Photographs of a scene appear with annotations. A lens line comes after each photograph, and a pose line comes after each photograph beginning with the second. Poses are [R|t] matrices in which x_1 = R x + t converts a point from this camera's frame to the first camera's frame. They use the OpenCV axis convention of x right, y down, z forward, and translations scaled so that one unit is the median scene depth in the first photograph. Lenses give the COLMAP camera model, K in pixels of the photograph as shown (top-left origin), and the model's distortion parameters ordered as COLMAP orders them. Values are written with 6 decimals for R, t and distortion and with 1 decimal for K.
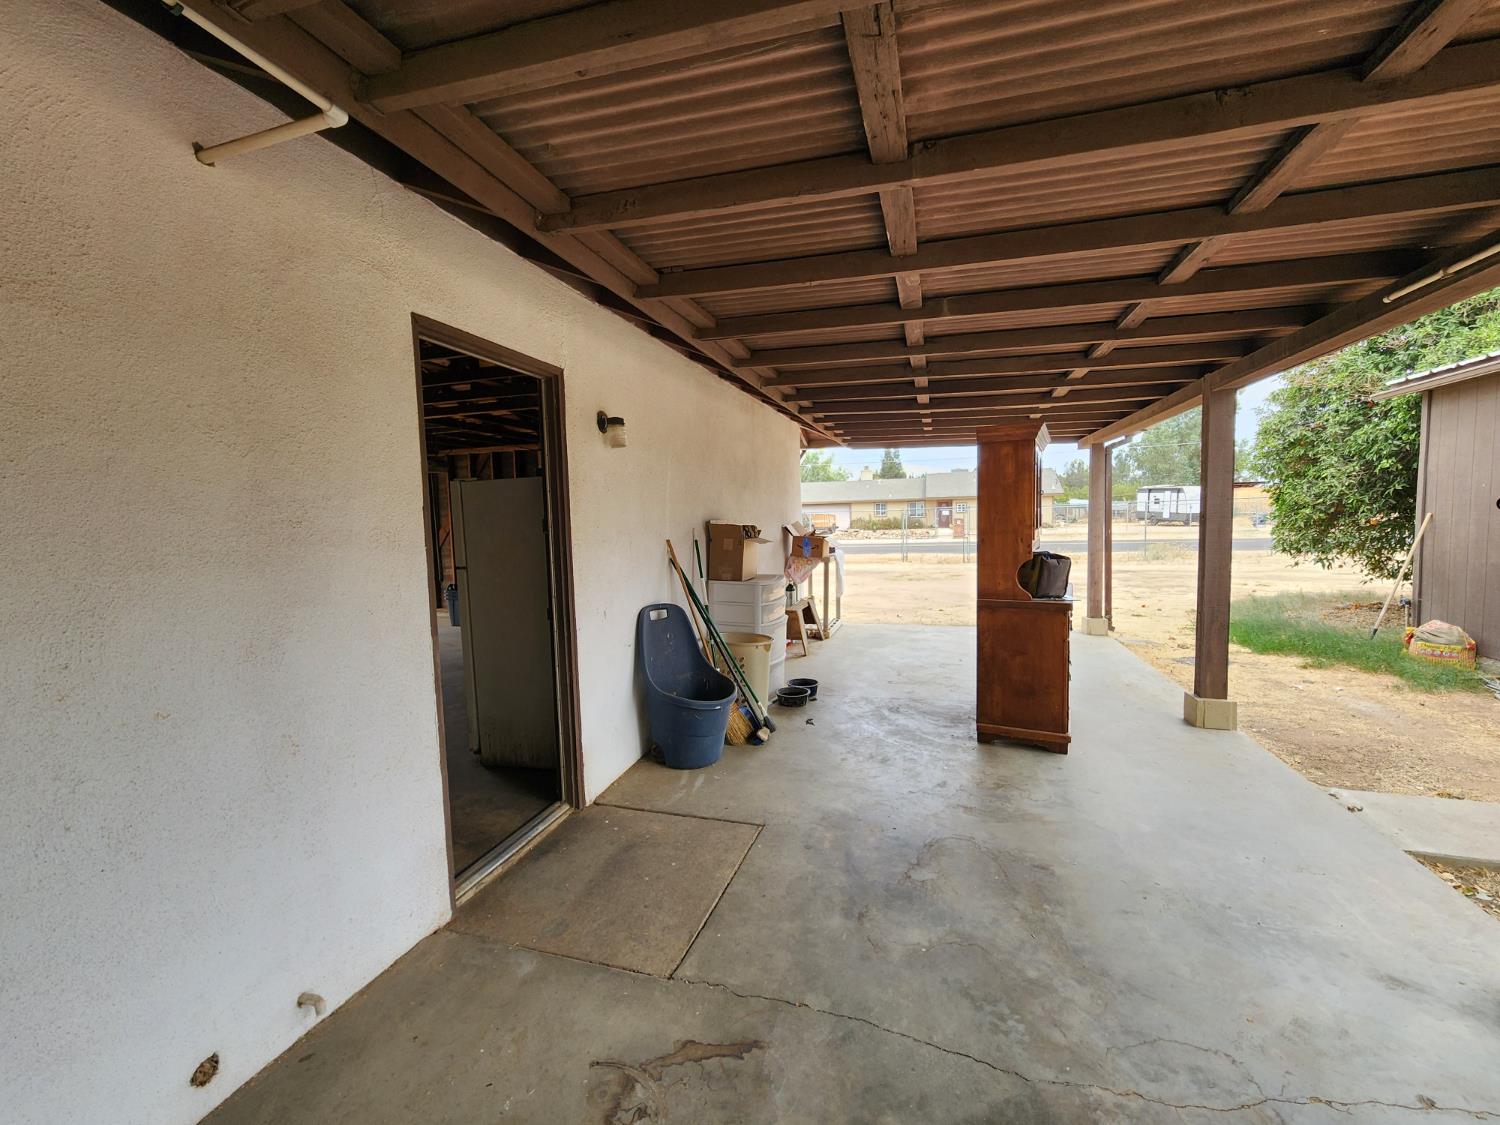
lens RADIAL K [[616.1, 0, 750.0], [0, 616.1, 562.5], [0, 0, 1]] dist [-0.003190, 0.000416]
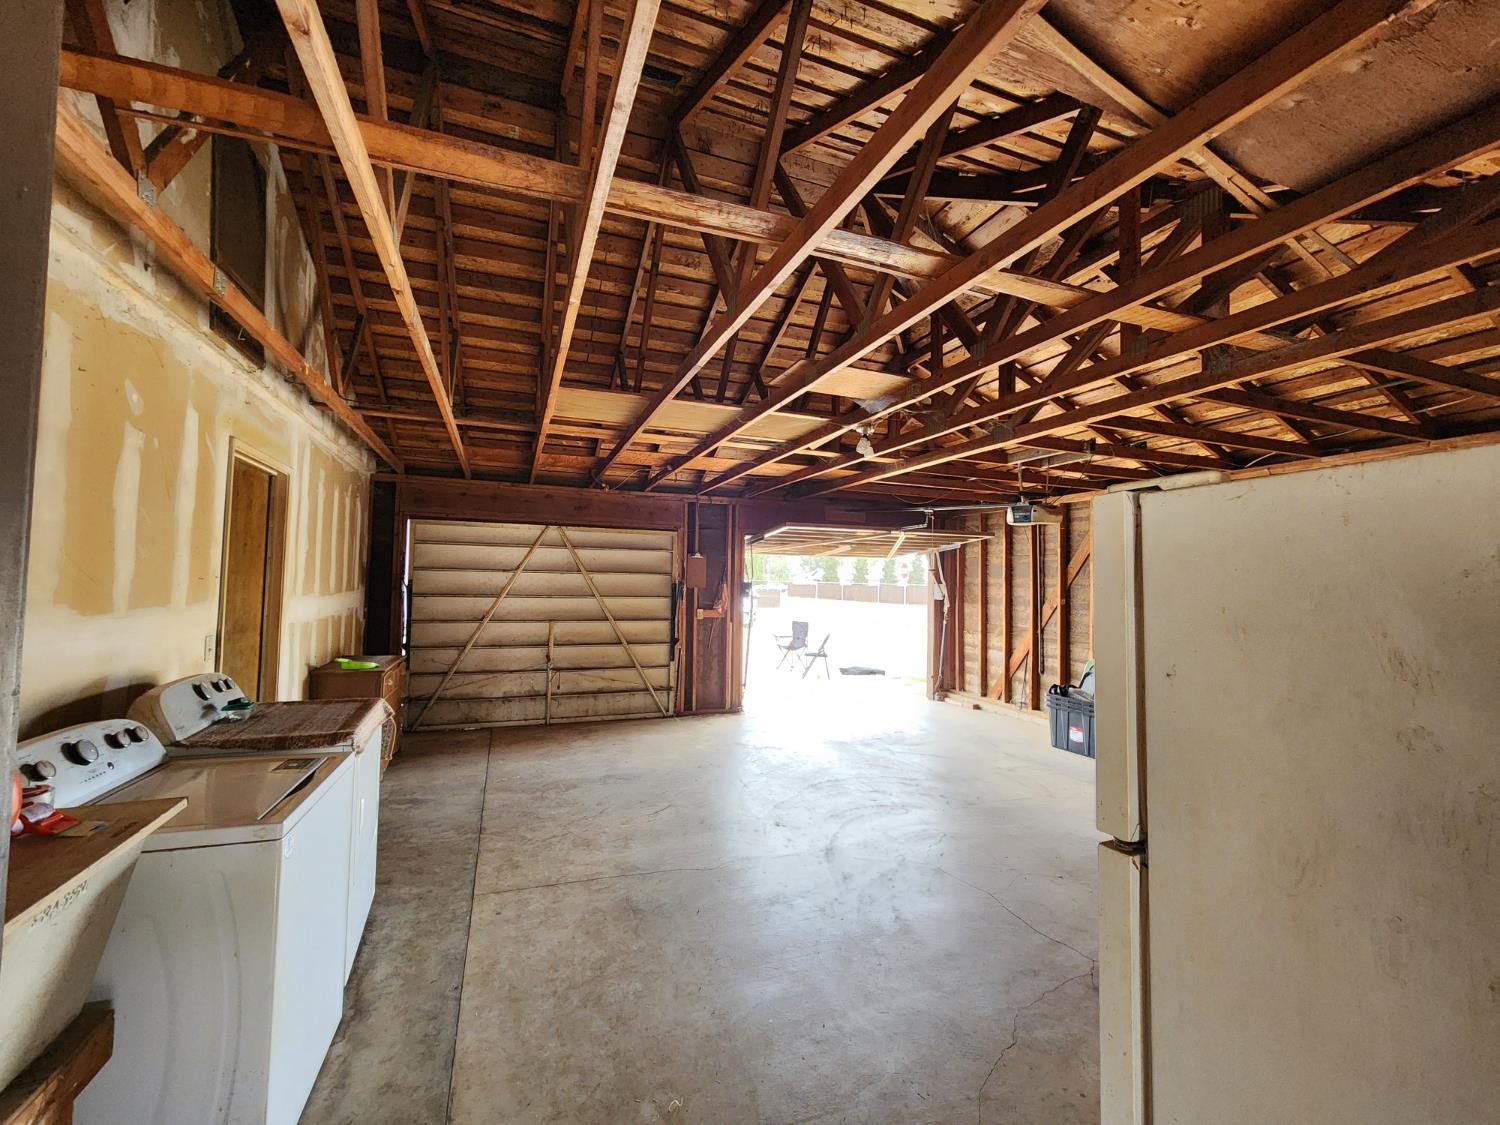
lens RADIAL K [[616.1, 0, 750.0], [0, 616.1, 562.5], [0, 0, 1]] dist [-0.003190, 0.000416]
pose [[0.610594, 0.003139, -0.791938, -0.128047], [-0.092592, 0.993417, -0.067452, -0.021730], [0.786513, 0.114513, 0.606865, 0.256477]]
